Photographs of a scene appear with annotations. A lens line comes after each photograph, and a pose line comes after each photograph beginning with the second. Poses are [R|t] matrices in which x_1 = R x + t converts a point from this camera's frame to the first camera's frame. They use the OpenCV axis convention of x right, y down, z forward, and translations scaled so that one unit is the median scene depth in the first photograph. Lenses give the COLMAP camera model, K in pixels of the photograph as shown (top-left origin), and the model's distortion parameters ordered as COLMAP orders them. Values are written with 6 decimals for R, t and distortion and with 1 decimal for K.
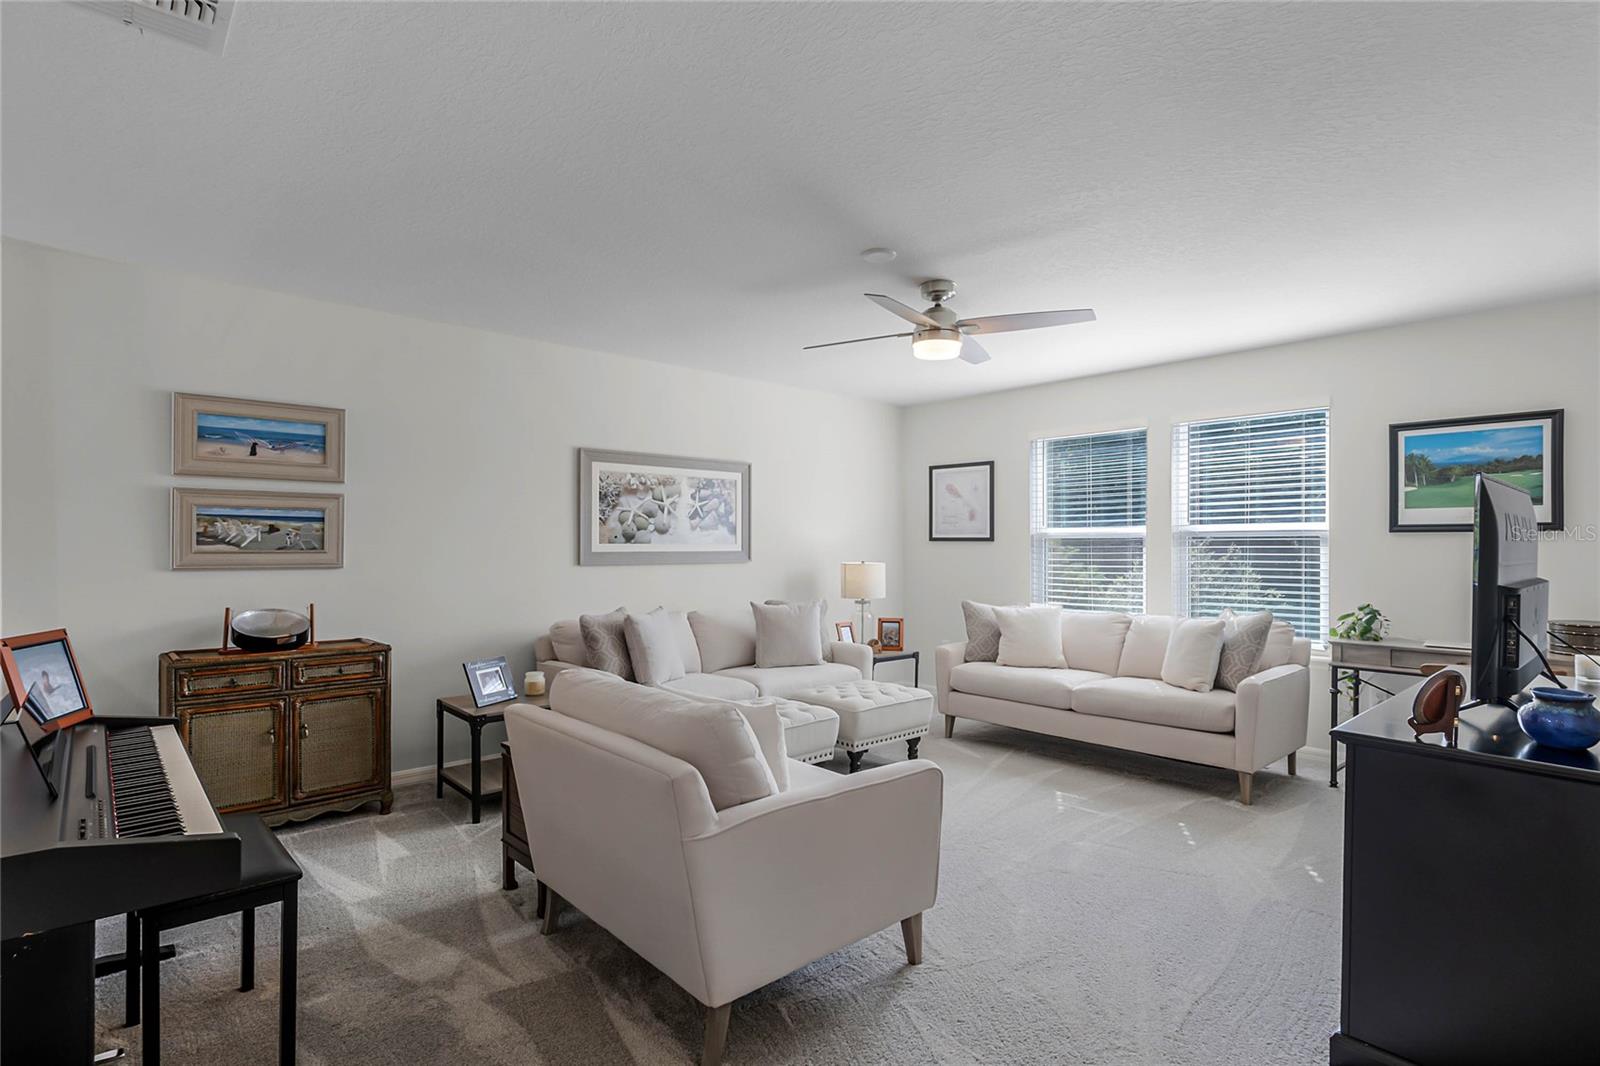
lens RADIAL K [[814.6, 0, 793.1], [0, 814.6, 544.1], [0, 0, 1]] dist [-0.002243, -0.000770]
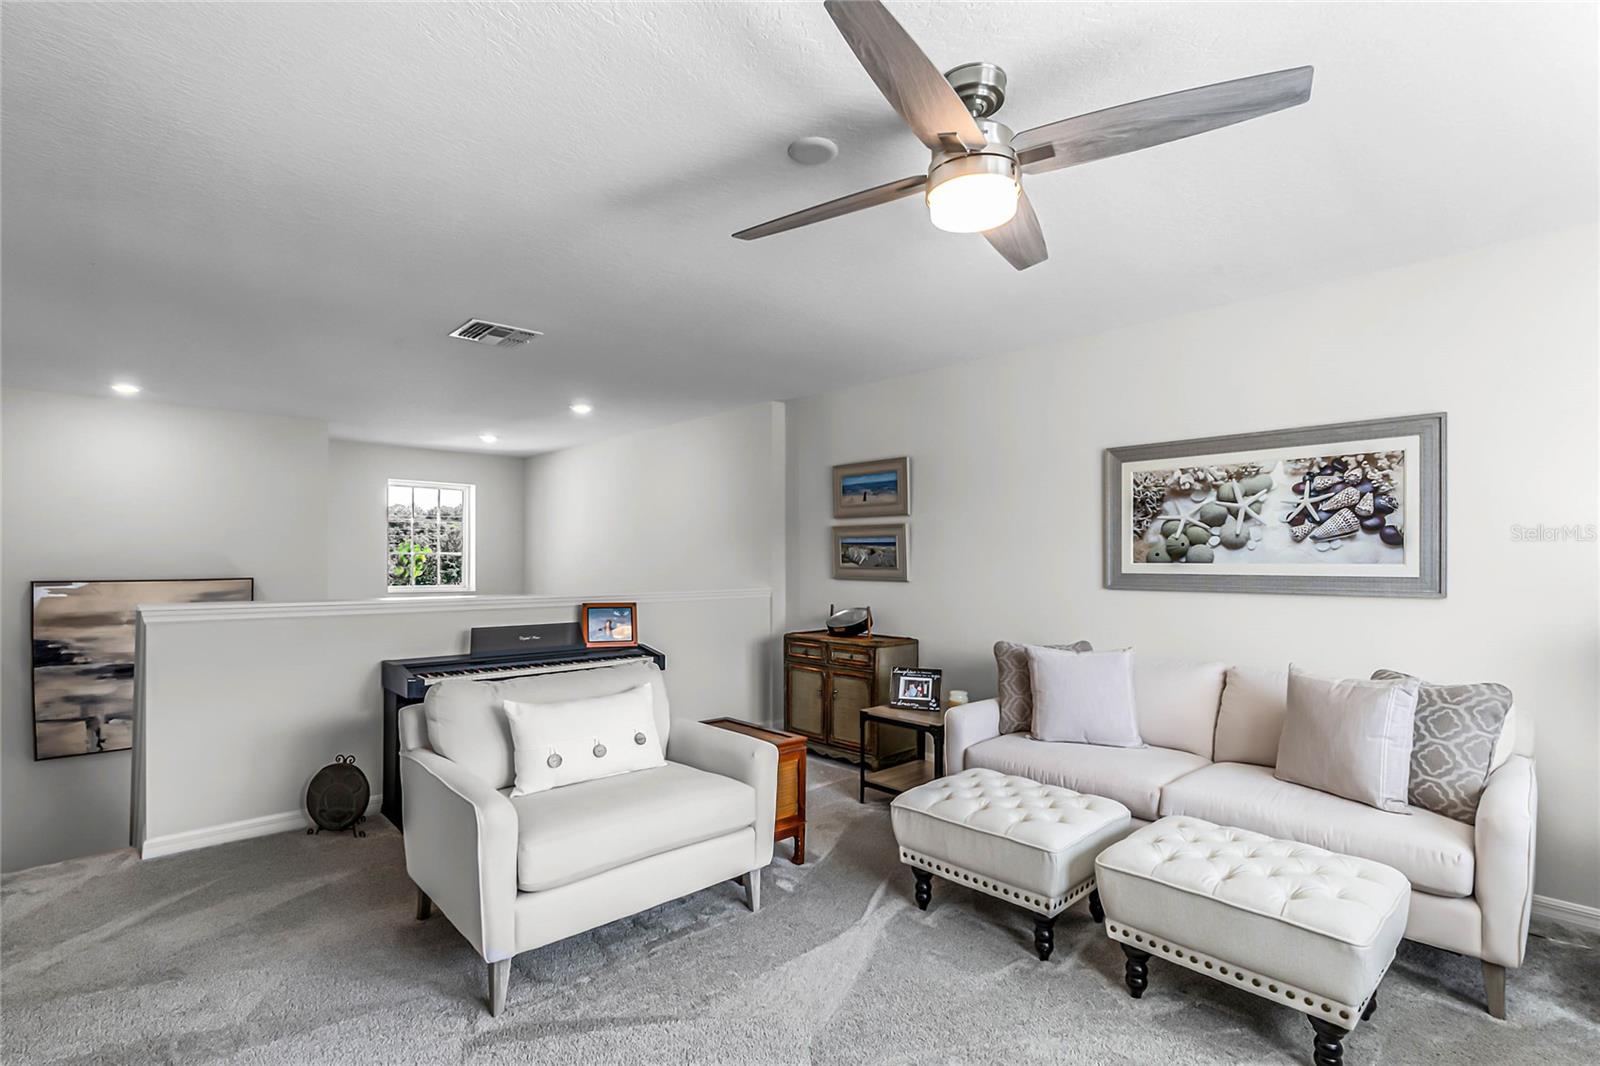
lens RADIAL K [[765.8, 0, 822.5], [0, 765.8, 559.8], [0, 0, 1]] dist [-0.007865, 0.004189]
pose [[0.012749, -0.000223, -0.999919, 0.583481], [-0.000560, 1.000000, -0.000230, -0.003762], [0.999919, 0.000563, 0.012749, 0.771831]]
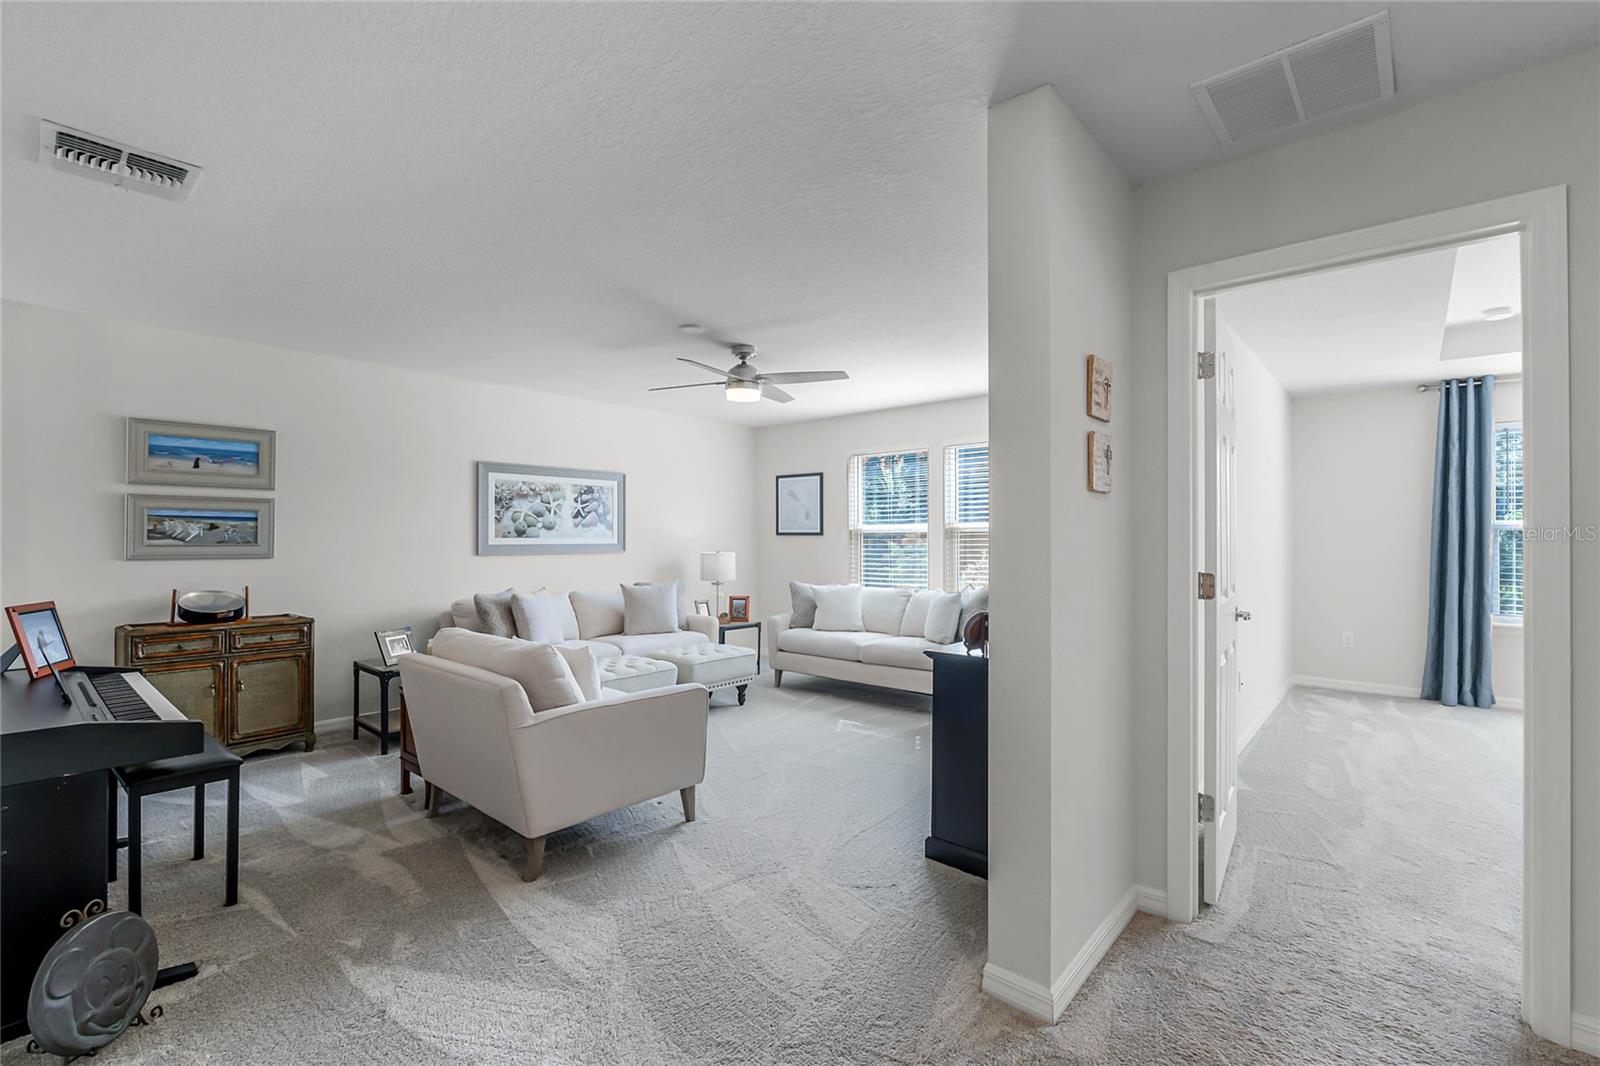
lens RADIAL K [[729.5, 0, 801.9], [0, 729.5, 533.6], [0, 0, 1]] dist [-0.004515, -0.000248]
pose [[0.992557, -0.001729, 0.121768, 0.105793], [0.002468, 0.999979, -0.005921, 0.000664], [-0.121755, 0.006178, 0.992541, -0.189234]]
